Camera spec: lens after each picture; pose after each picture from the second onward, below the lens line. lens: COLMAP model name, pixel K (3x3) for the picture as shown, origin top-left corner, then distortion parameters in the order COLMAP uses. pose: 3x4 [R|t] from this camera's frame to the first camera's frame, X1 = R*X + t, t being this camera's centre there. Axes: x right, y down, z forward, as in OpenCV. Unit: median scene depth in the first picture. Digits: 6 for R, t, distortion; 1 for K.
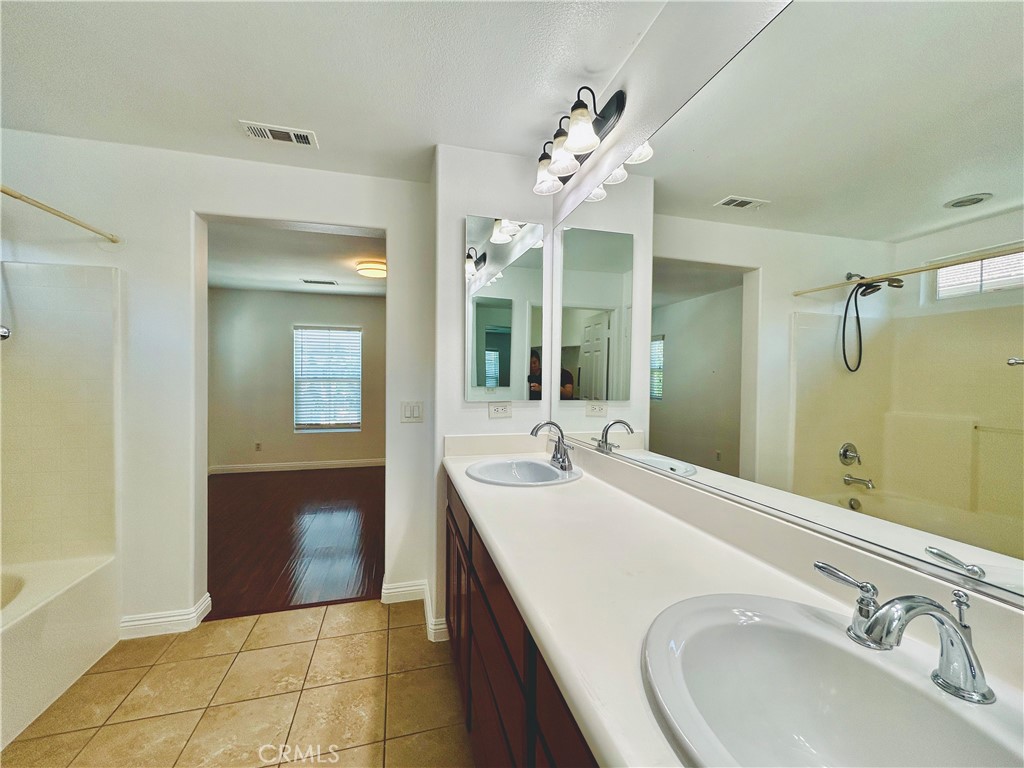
lens RADIAL K [[412.7, 0, 512.0], [0, 412.7, 384.0], [0, 0, 1]] dist [0.001637, 0.000512]
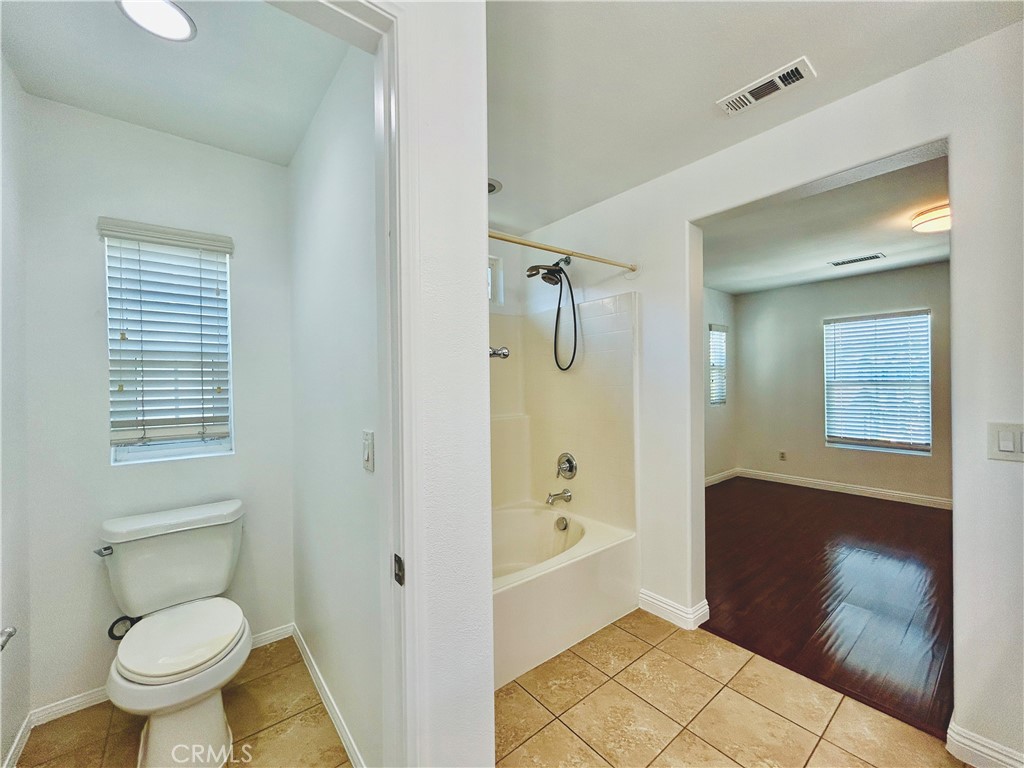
lens RADIAL K [[413.6, 0, 511.3], [0, 413.6, 381.2], [0, 0, 1]] dist [0.000215, 0.000224]
pose [[0.397266, -0.011890, -0.917627, -0.005481], [-0.002190, 0.999901, -0.013904, -0.004850], [0.917701, 0.007534, 0.397200, 0.183590]]
